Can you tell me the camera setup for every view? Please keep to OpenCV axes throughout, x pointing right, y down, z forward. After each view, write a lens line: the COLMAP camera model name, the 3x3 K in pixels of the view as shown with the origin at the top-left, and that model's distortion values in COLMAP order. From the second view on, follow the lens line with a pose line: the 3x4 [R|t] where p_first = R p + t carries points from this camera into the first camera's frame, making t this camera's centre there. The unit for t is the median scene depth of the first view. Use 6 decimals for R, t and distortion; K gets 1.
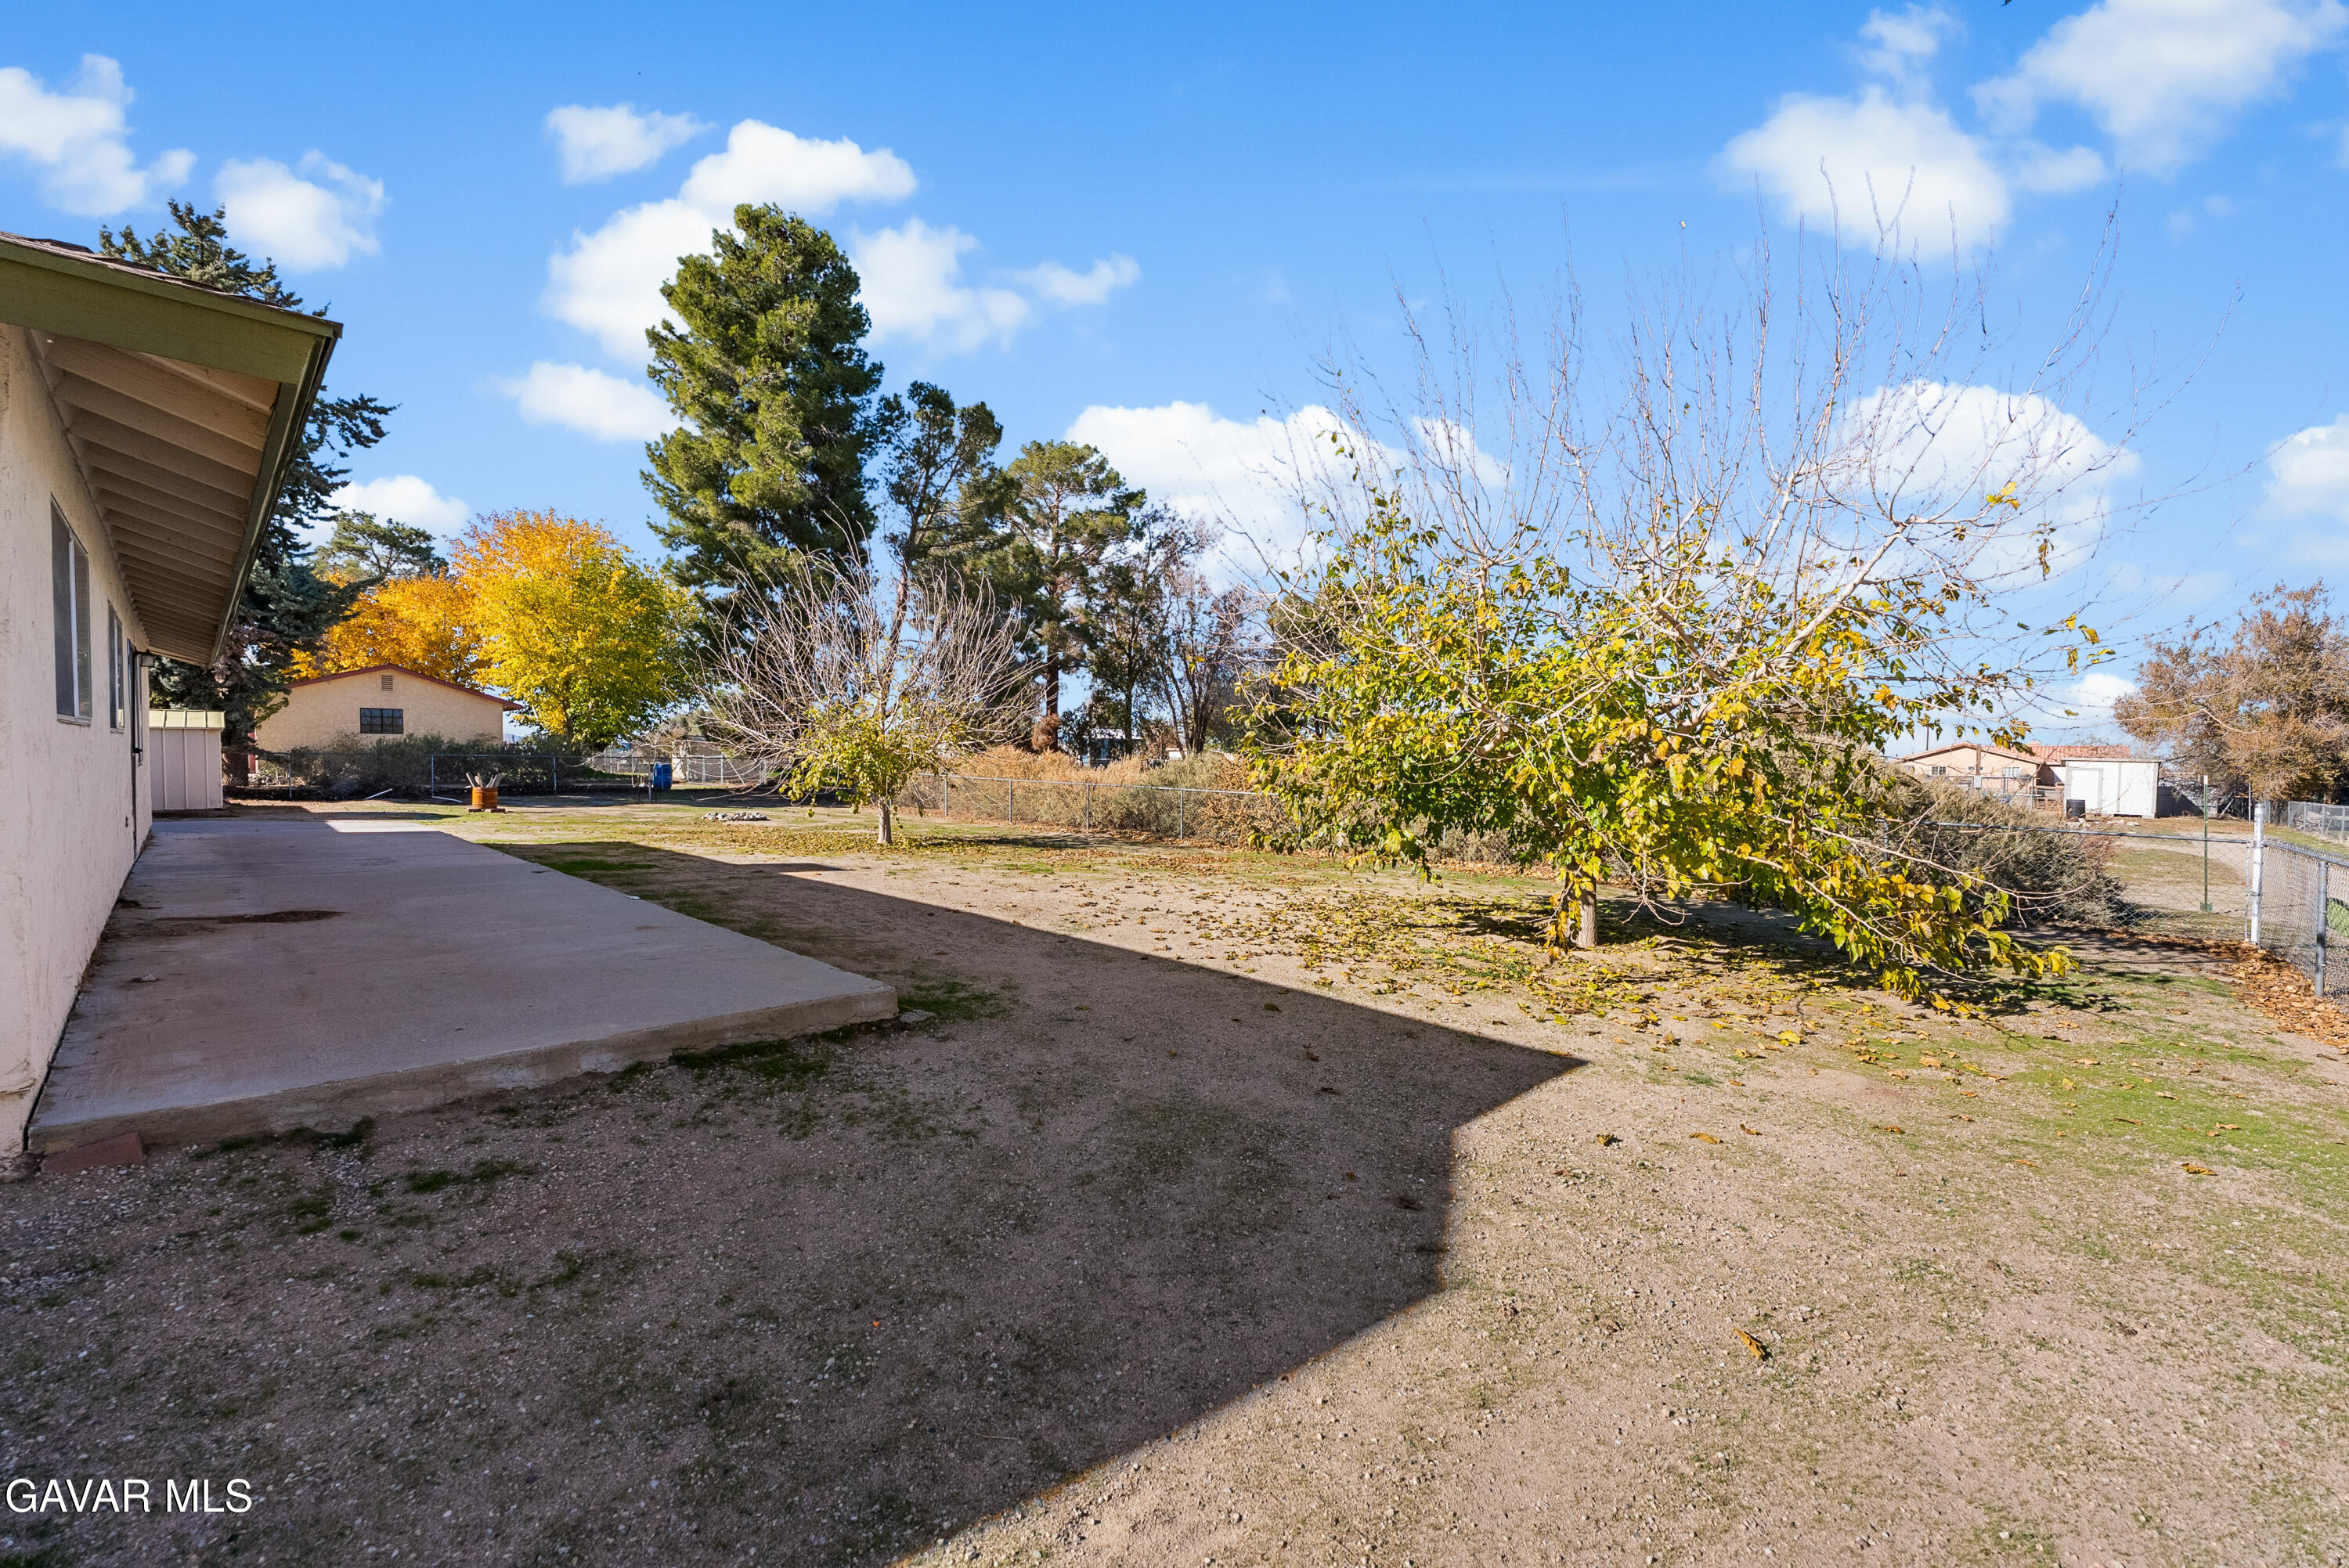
lens RADIAL K [[956.4, 0, 1177.6], [0, 956.4, 790.9], [0, 0, 1]] dist [-0.001068, -0.000297]
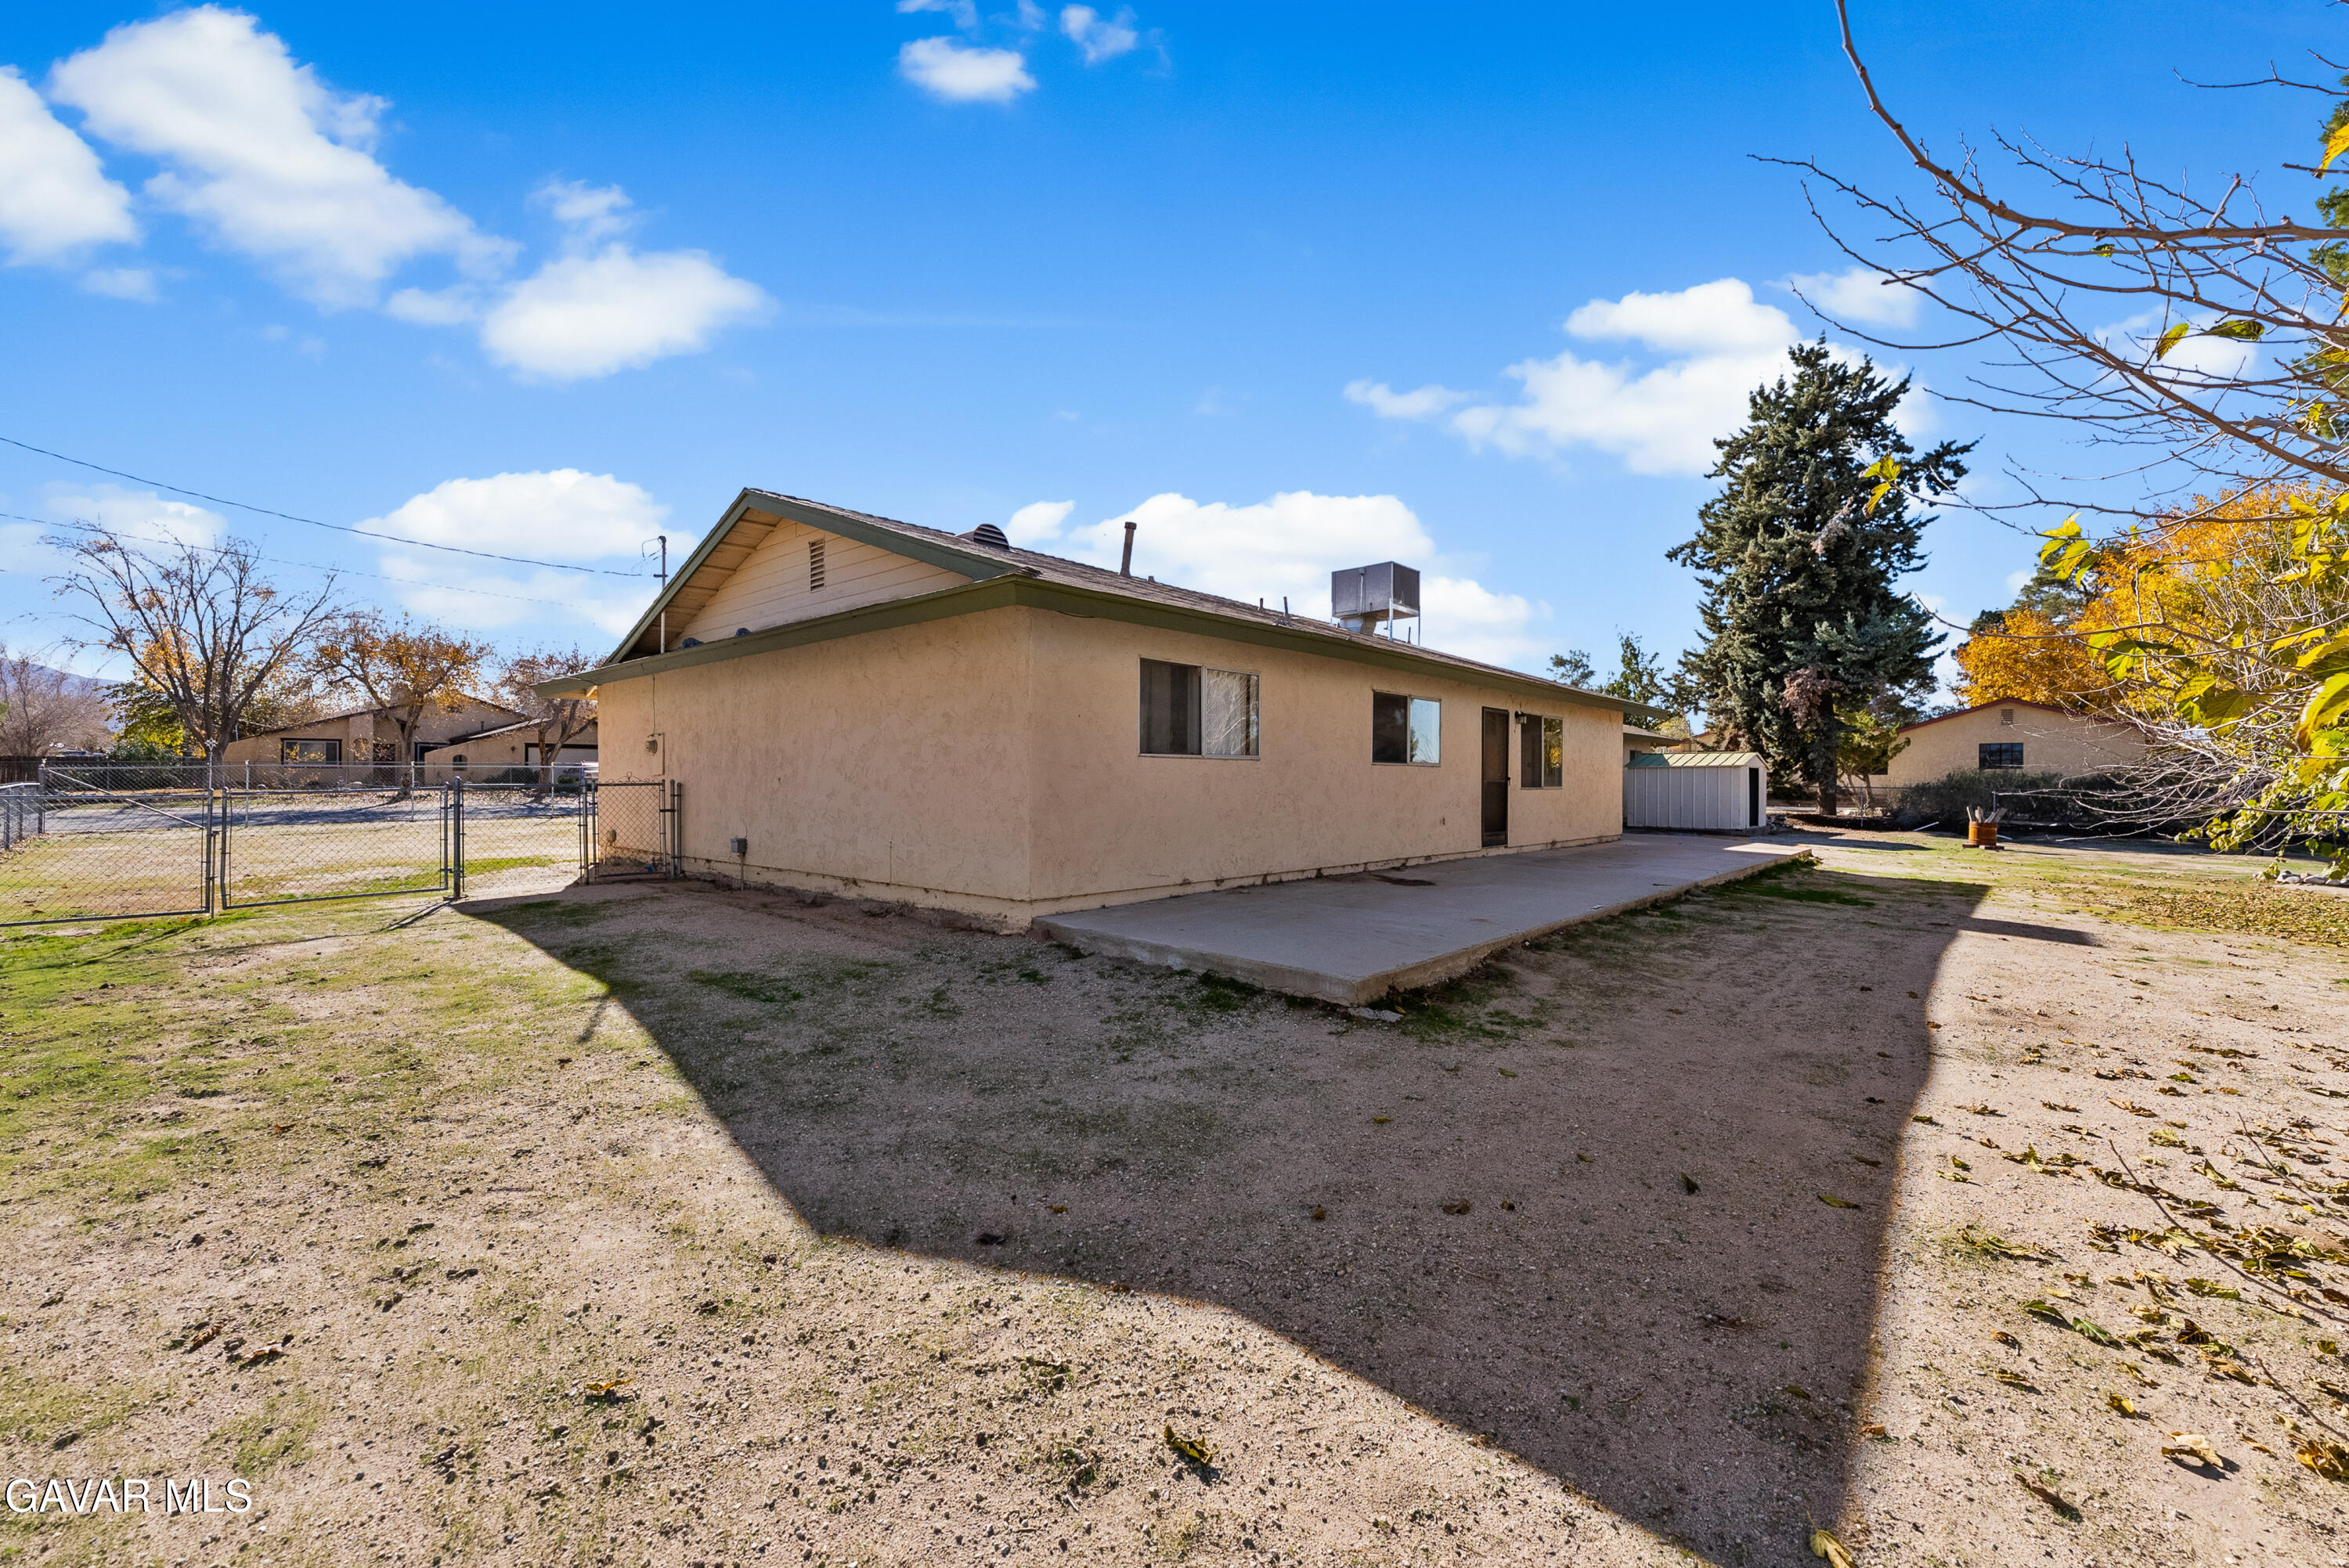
lens RADIAL K [[956.4, 0, 1177.6], [0, 956.4, 790.9], [0, 0, 1]] dist [-0.001068, -0.000297]
pose [[0.021952, 0.001469, -0.999758, 0.837470], [-0.044616, 0.999004, 0.000488, 0.002230], [0.998763, 0.044595, 0.021996, 0.830987]]
